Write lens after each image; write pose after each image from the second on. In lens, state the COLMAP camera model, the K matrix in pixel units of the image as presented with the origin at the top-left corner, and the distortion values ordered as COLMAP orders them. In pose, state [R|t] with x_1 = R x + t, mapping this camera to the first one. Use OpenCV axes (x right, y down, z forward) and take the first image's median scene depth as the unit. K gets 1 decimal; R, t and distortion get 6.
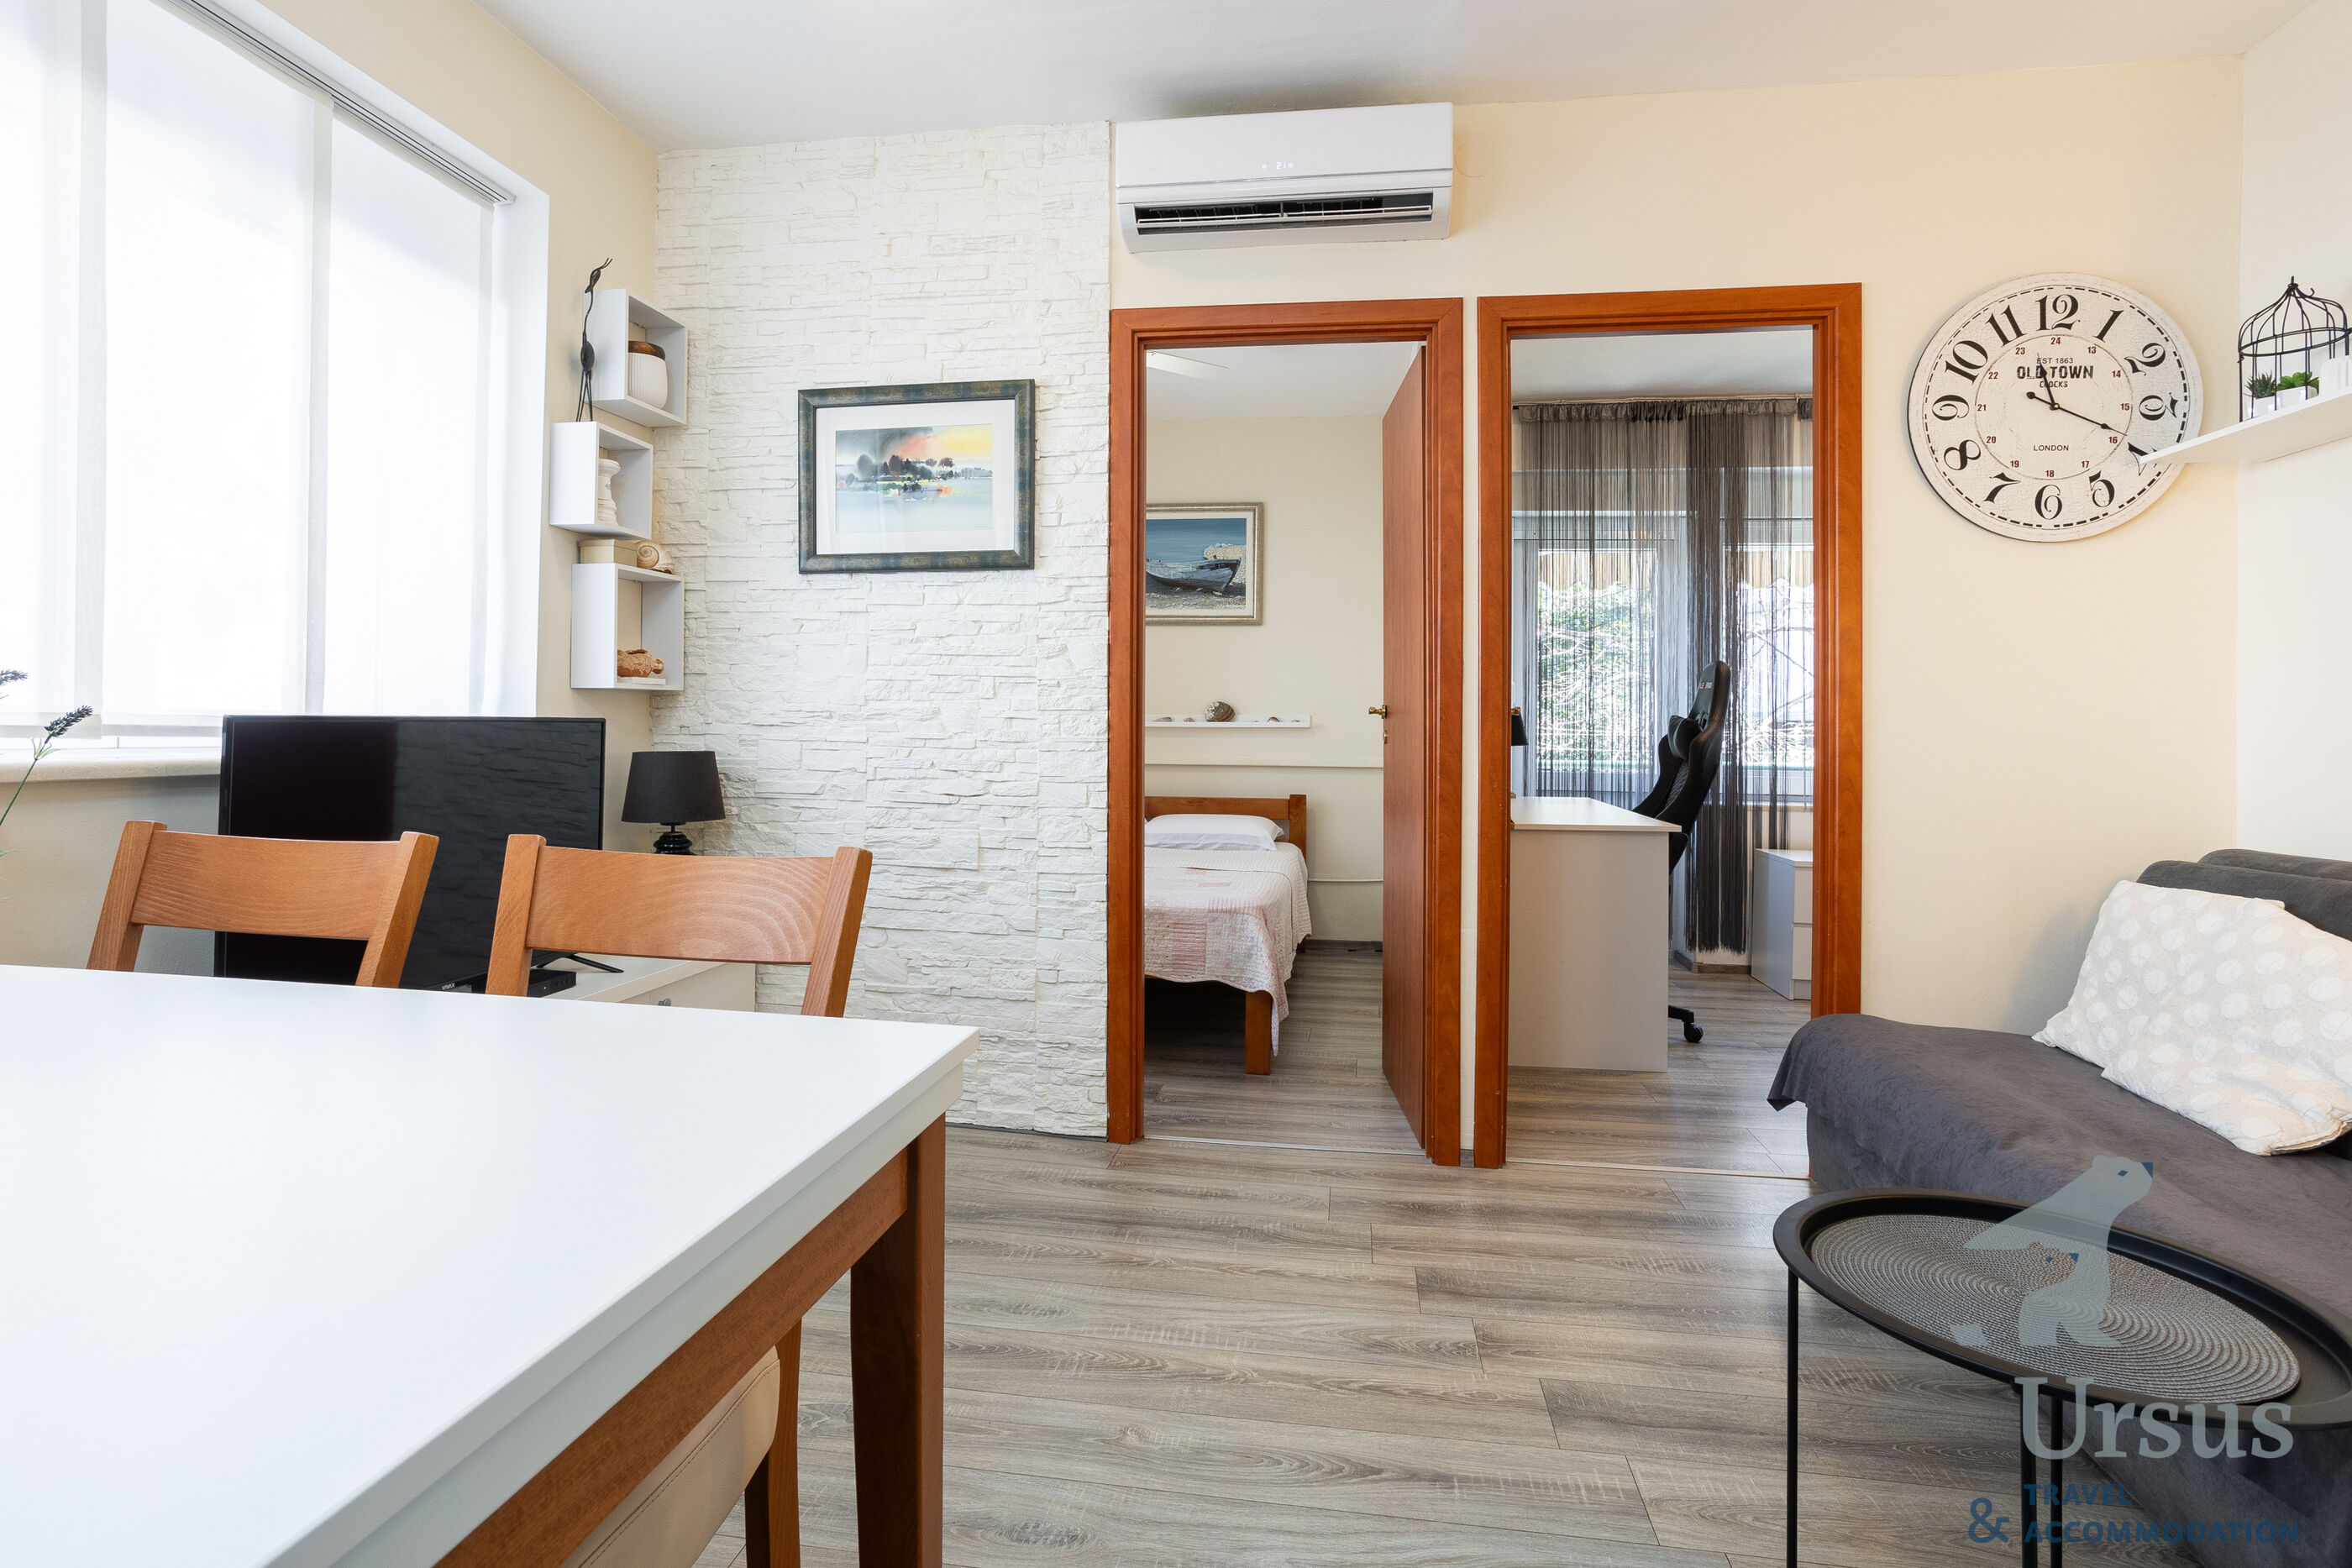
lens RADIAL K [[1184.1, 0, 1154.3], [0, 1184.1, 718.6], [0, 0, 1]] dist [-0.057886, 0.034016]
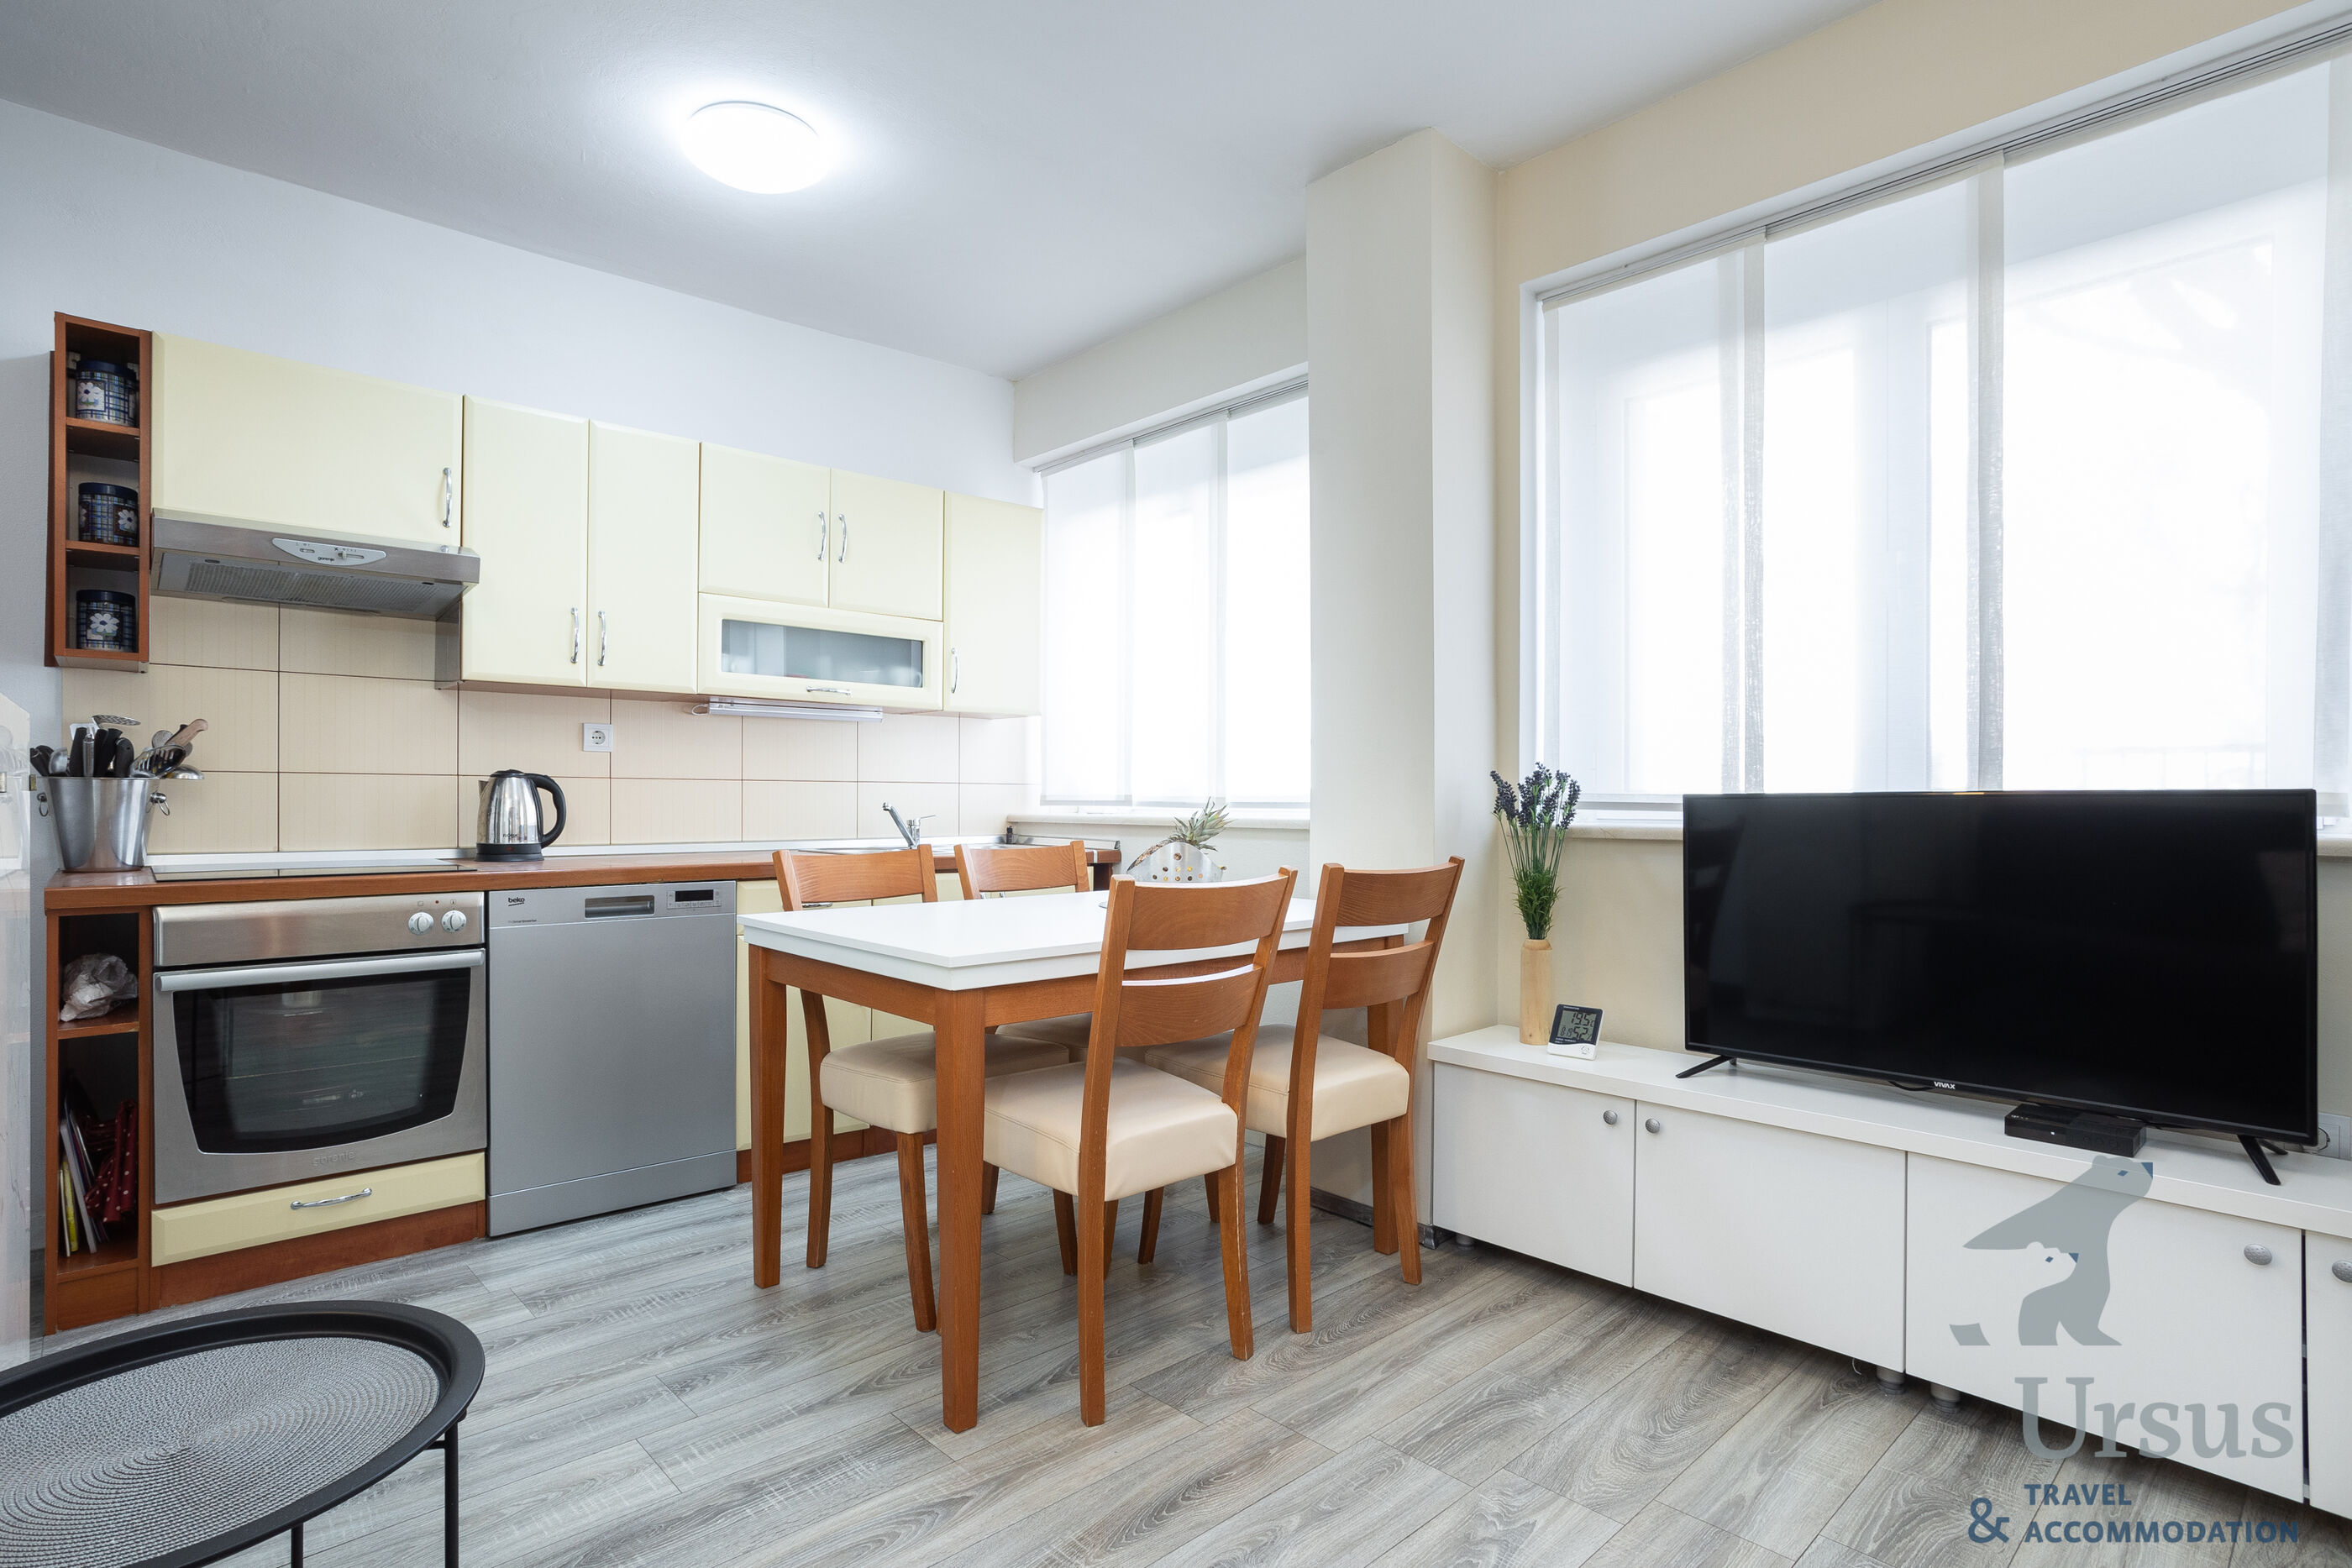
lens RADIAL K [[1170.8, 0, 1132.4], [0, 1170.8, 804.9], [0, 0, 1]] dist [-0.053395, 0.032826]
pose [[-0.619448, -0.008995, -0.784987, 0.374133], [-0.000397, 0.999938, -0.011146, 0.014266], [0.785038, -0.006593, -0.619413, 0.786612]]
